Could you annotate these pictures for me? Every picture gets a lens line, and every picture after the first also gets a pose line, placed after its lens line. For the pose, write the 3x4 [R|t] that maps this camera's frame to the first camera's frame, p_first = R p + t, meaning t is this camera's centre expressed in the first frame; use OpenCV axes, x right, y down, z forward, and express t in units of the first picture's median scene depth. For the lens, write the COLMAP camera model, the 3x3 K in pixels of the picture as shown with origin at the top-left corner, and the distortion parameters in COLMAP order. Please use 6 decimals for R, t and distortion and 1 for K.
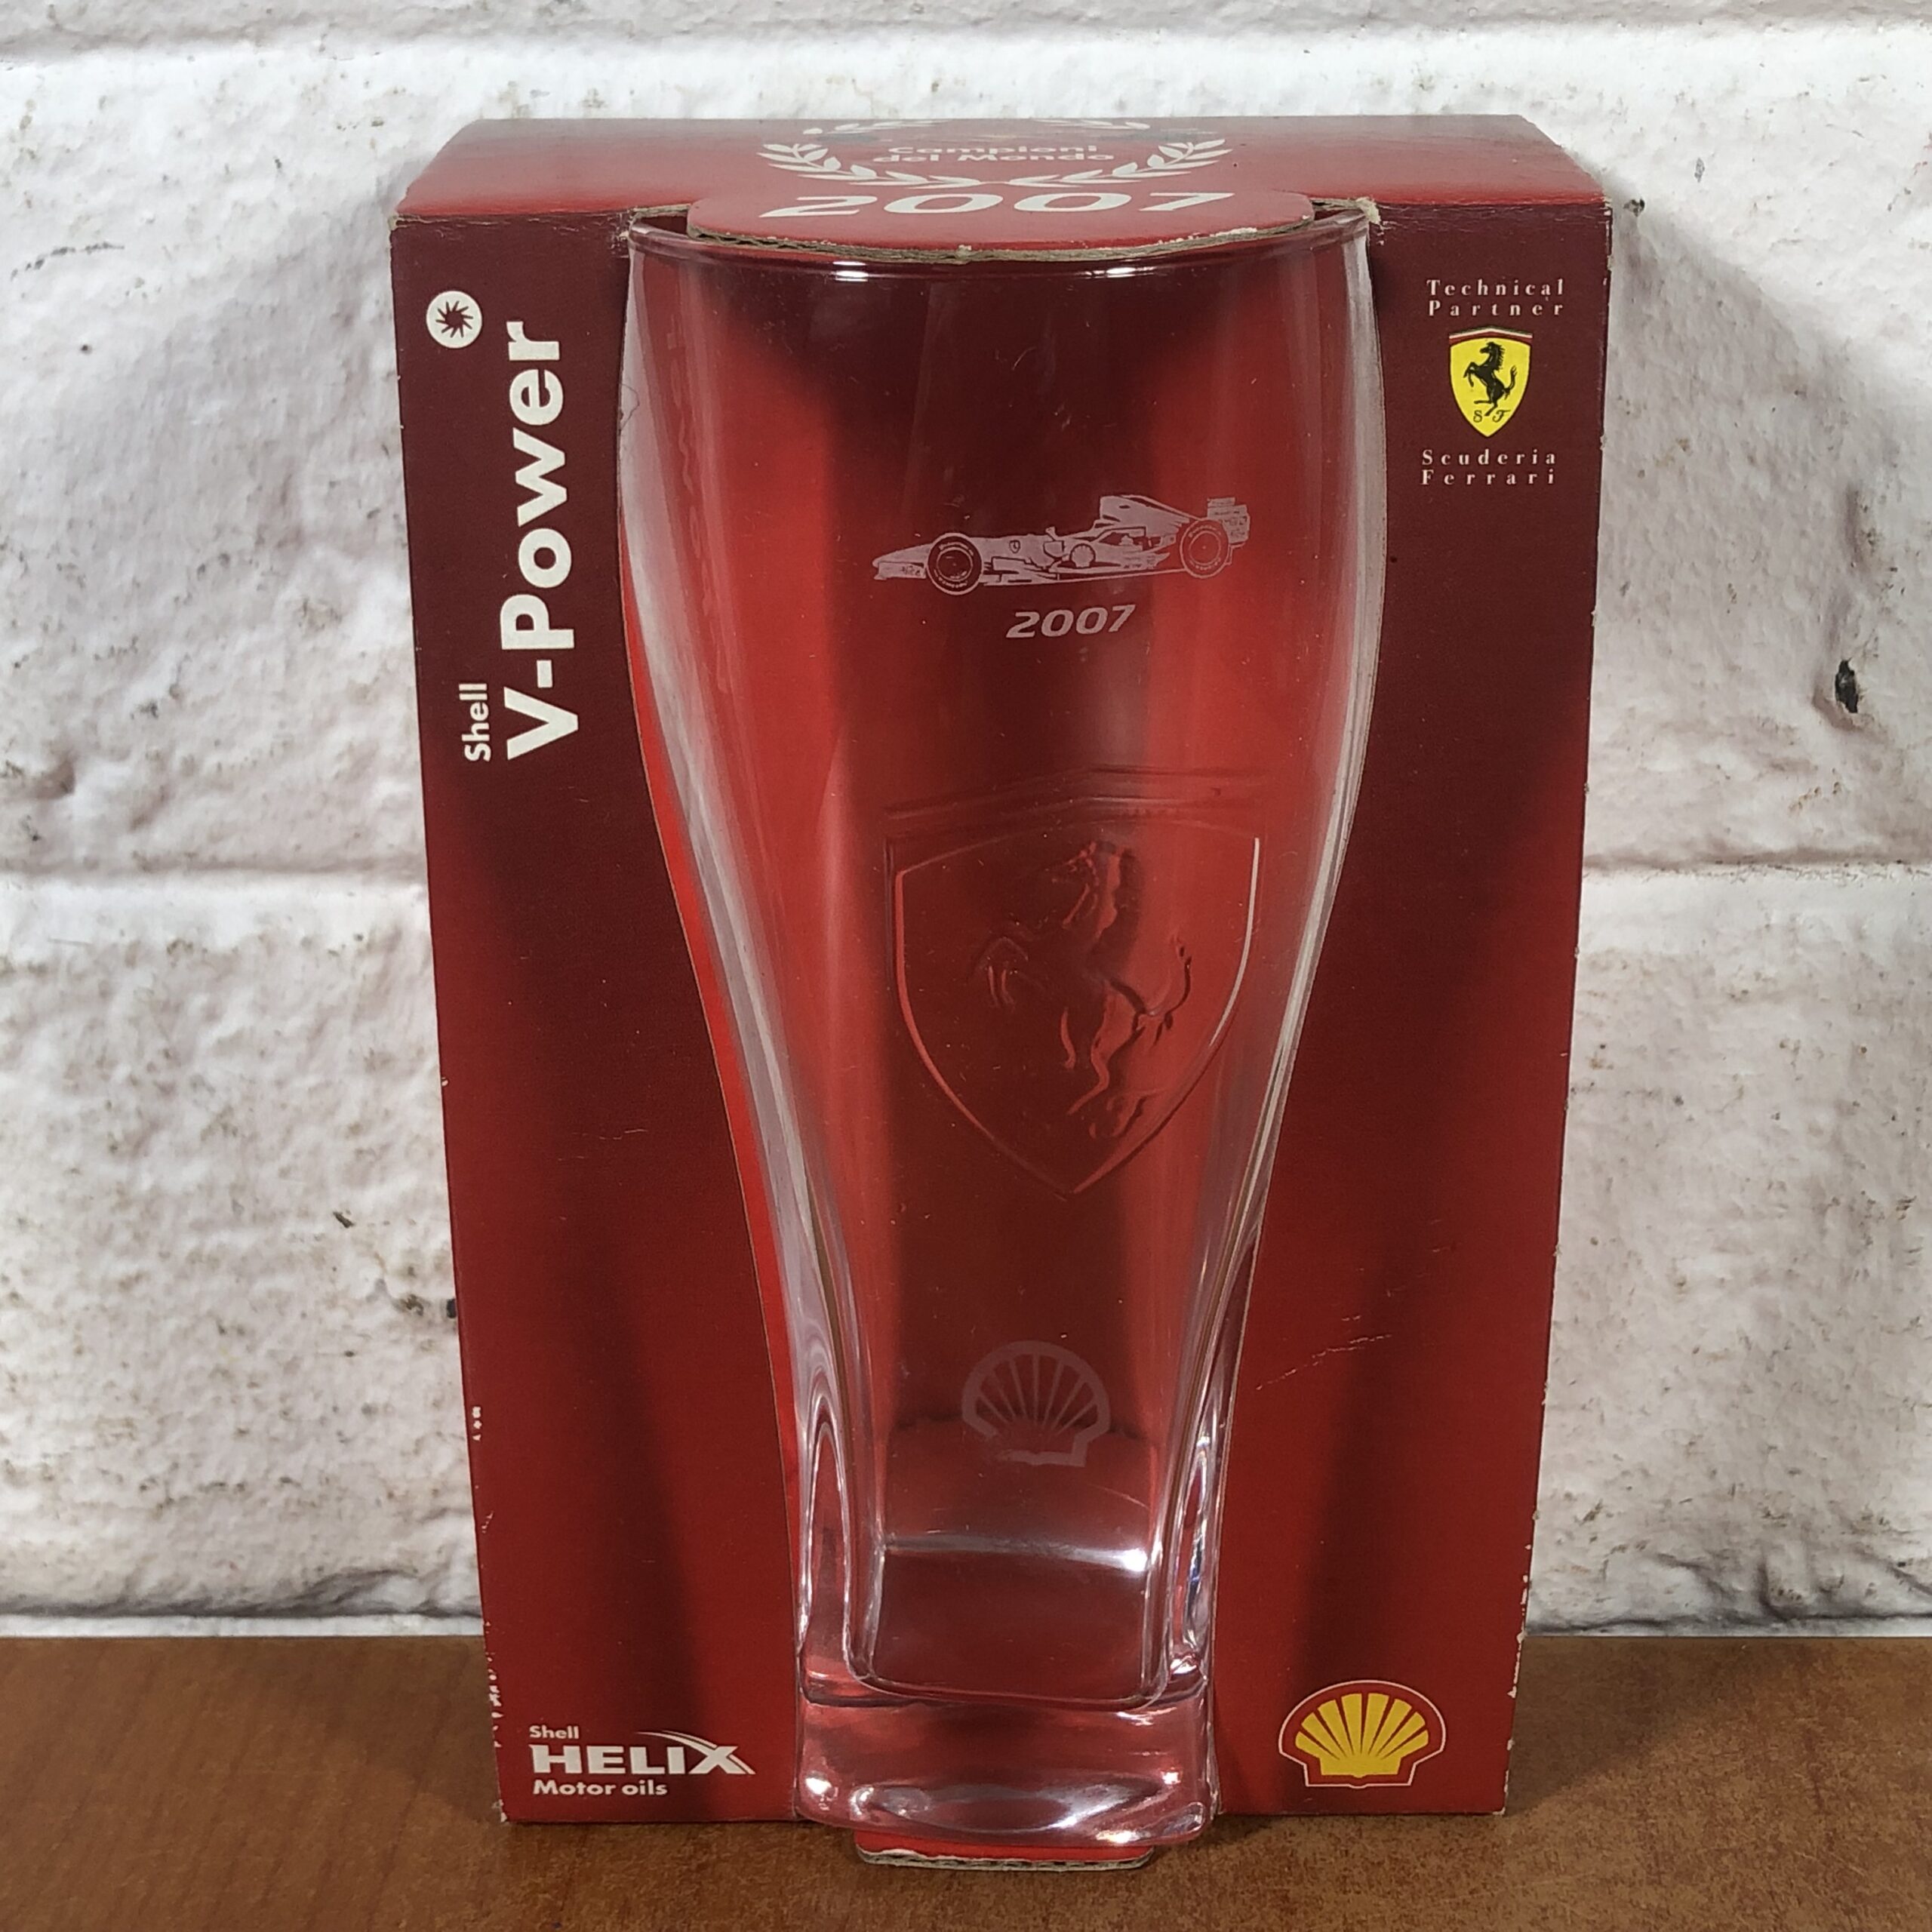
lens RADIAL K [[3094.2, 0, 966.0], [0, 3094.2, 966.0], [0, 0, 1]] dist [0.124855, -0.489844]
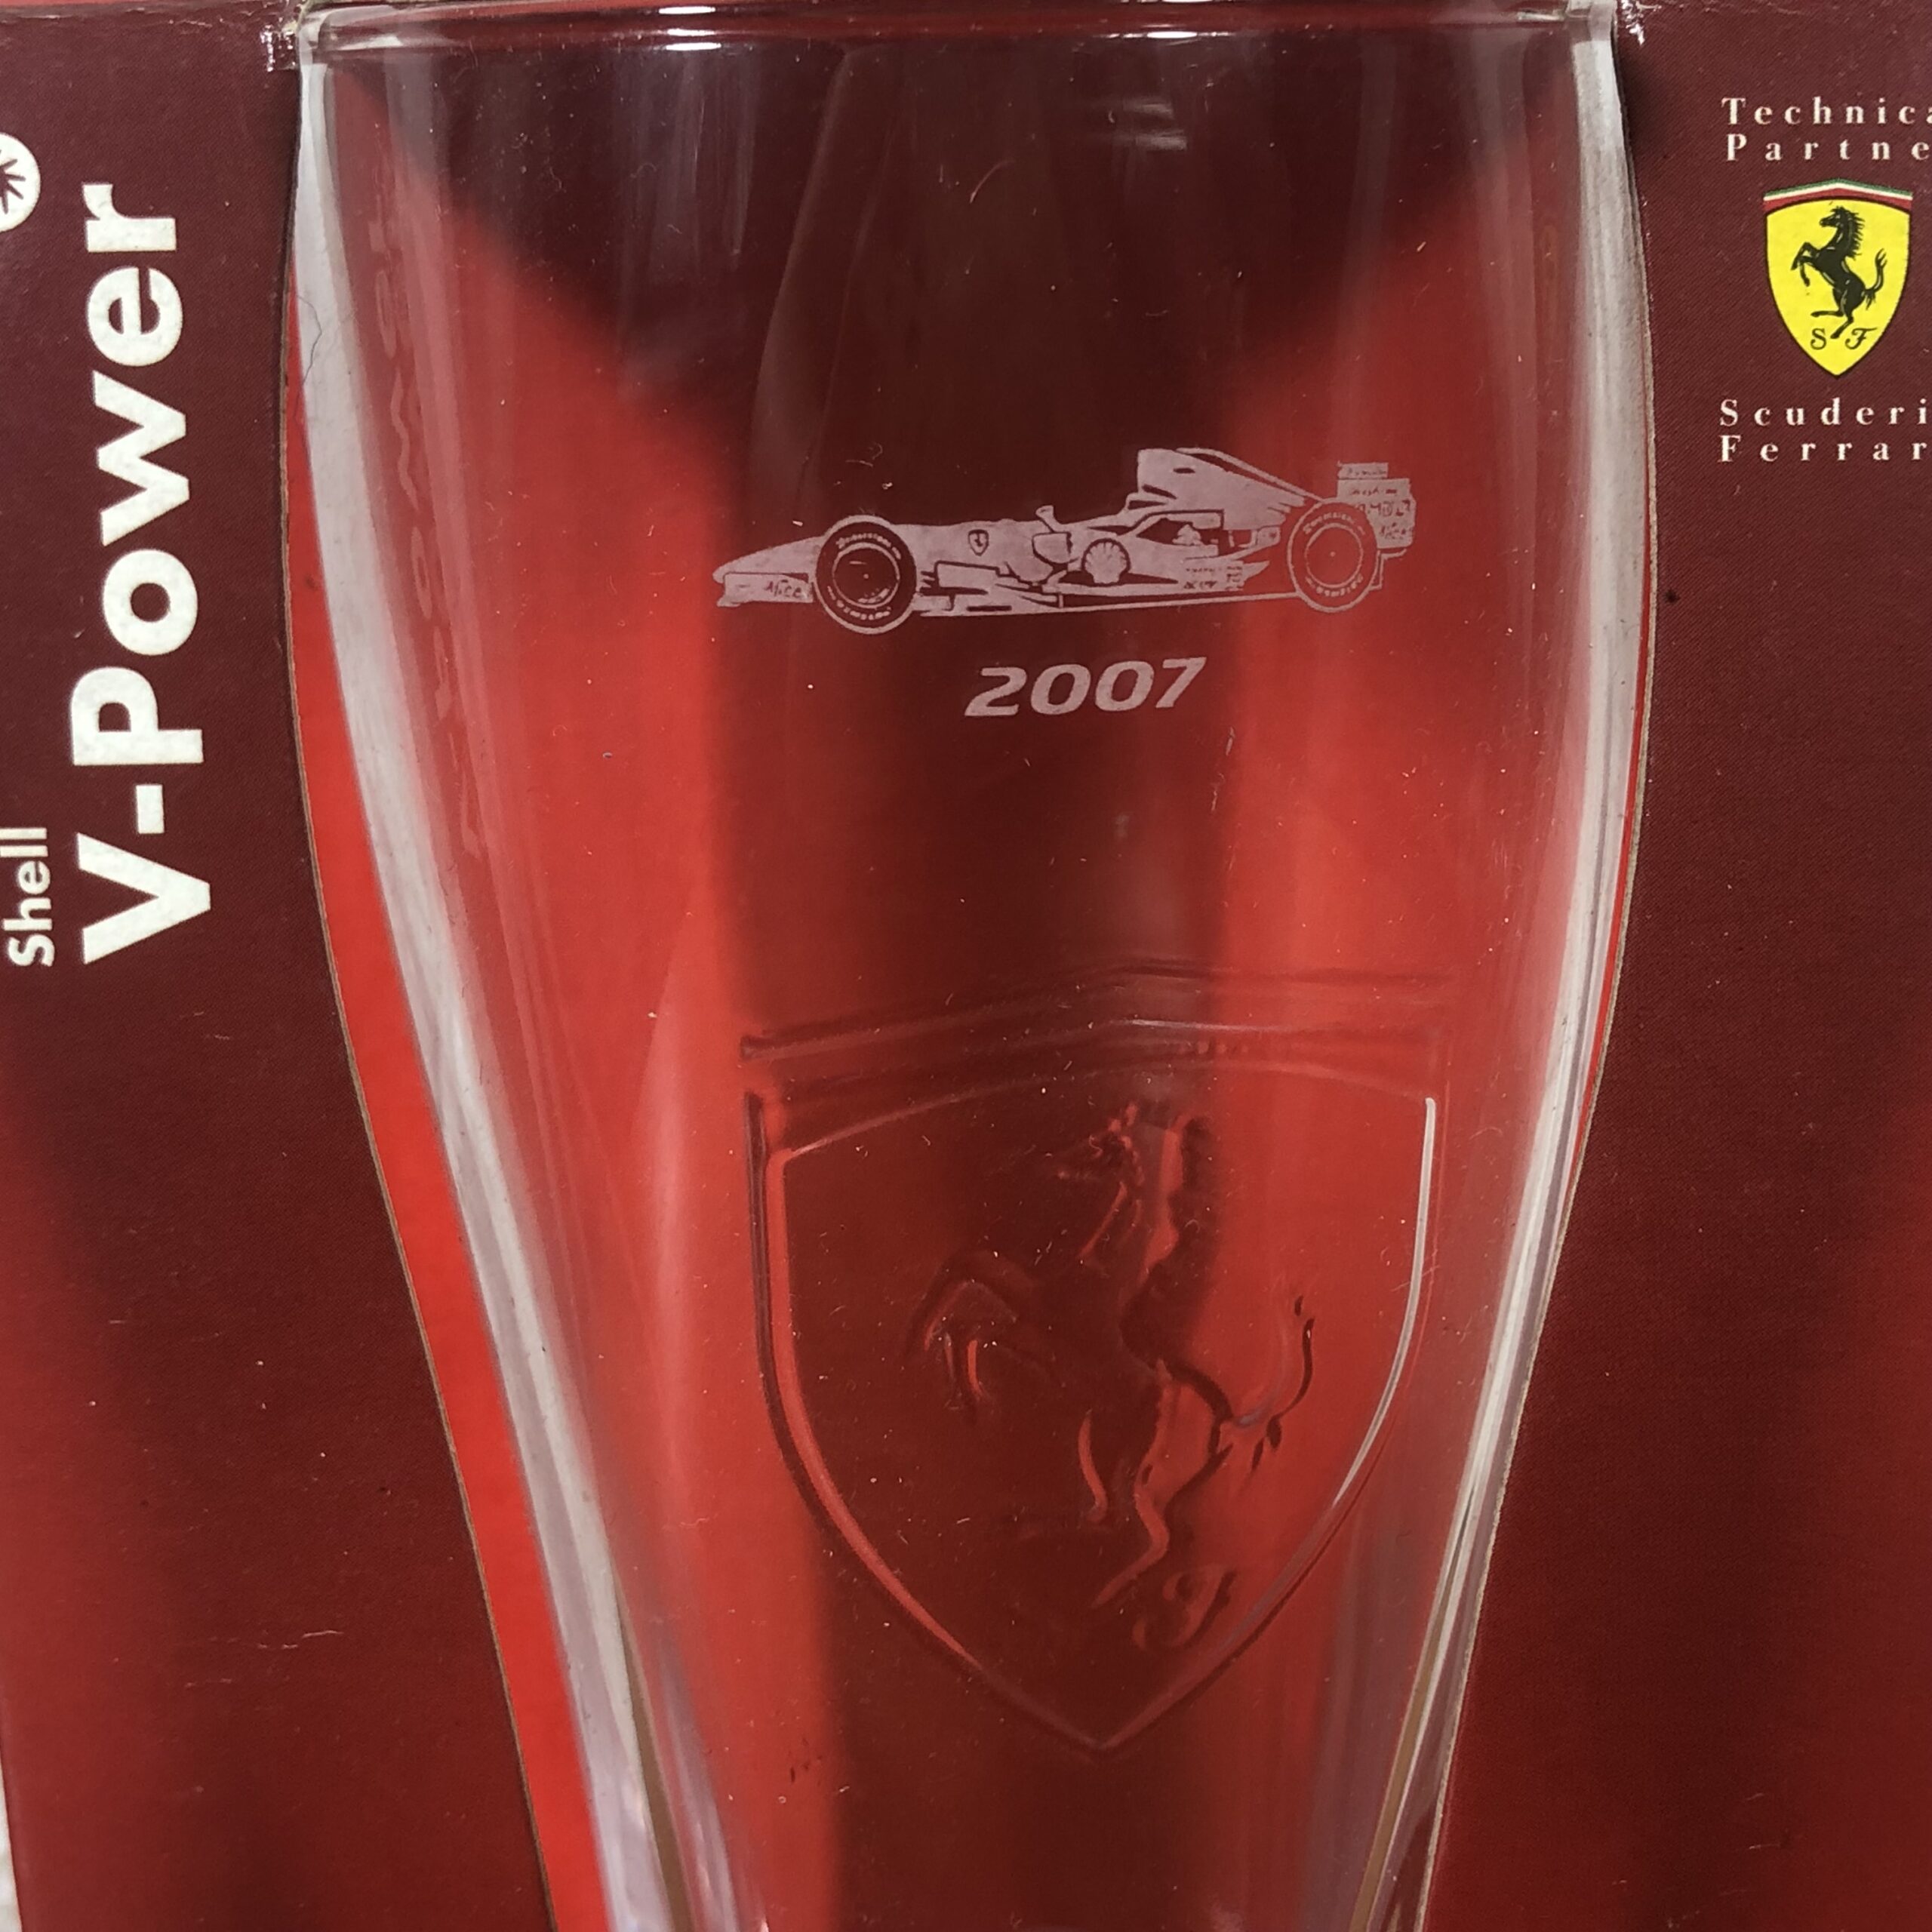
lens RADIAL K [[3094.2, 0, 966.0], [0, 3094.2, 966.0], [0, 0, 1]] dist [0.124855, -0.489844]
pose [[0.999733, -0.003966, -0.022777, 0.024383], [0.001260, 0.993057, -0.117631, 0.000157], [0.023086, 0.117570, 0.992796, 0.457315]]
